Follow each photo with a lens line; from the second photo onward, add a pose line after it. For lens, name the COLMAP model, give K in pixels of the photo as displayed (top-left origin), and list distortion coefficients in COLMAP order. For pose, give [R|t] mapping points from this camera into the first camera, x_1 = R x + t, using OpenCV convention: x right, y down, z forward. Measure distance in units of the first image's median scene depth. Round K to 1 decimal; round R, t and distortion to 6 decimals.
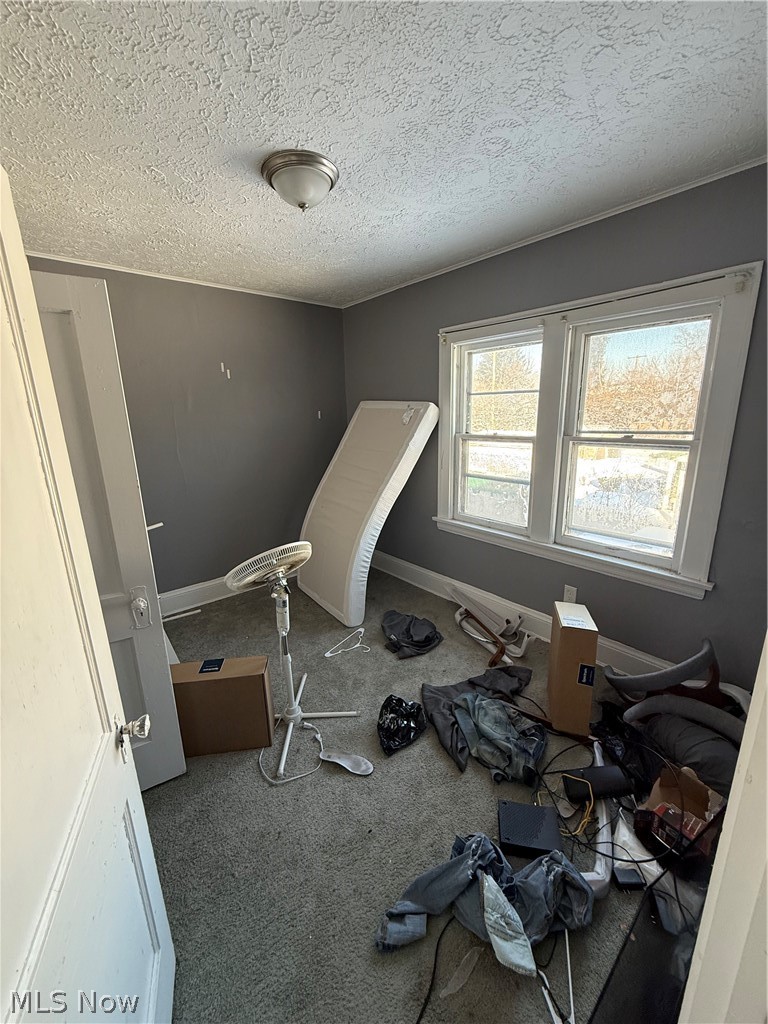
lens RADIAL K [[406.1, 0, 384.0], [0, 406.1, 512.0], [0, 0, 1]] dist [-0.000686, -0.000172]
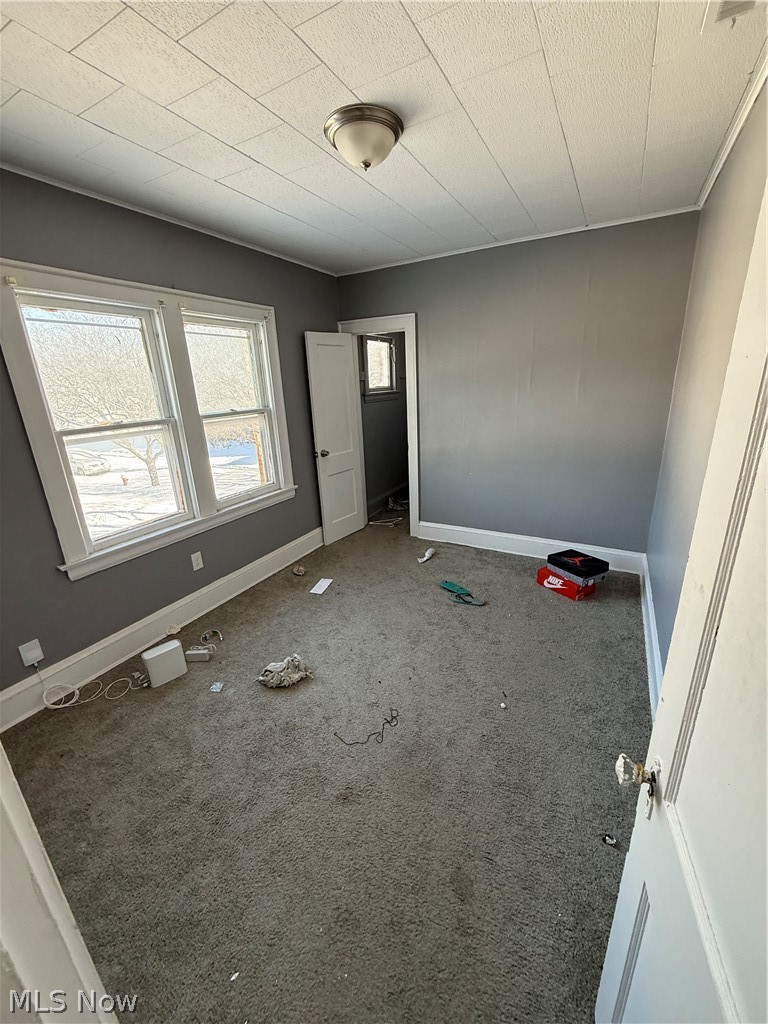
lens RADIAL K [[406.1, 0, 384.0], [0, 406.1, 512.0], [0, 0, 1]] dist [-0.000686, -0.000172]
pose [[-0.340914, -0.263732, 0.902343, -0.797216], [0.266569, 0.893328, 0.361809, -0.213281], [-0.901509, 0.363882, -0.234246, 0.890516]]
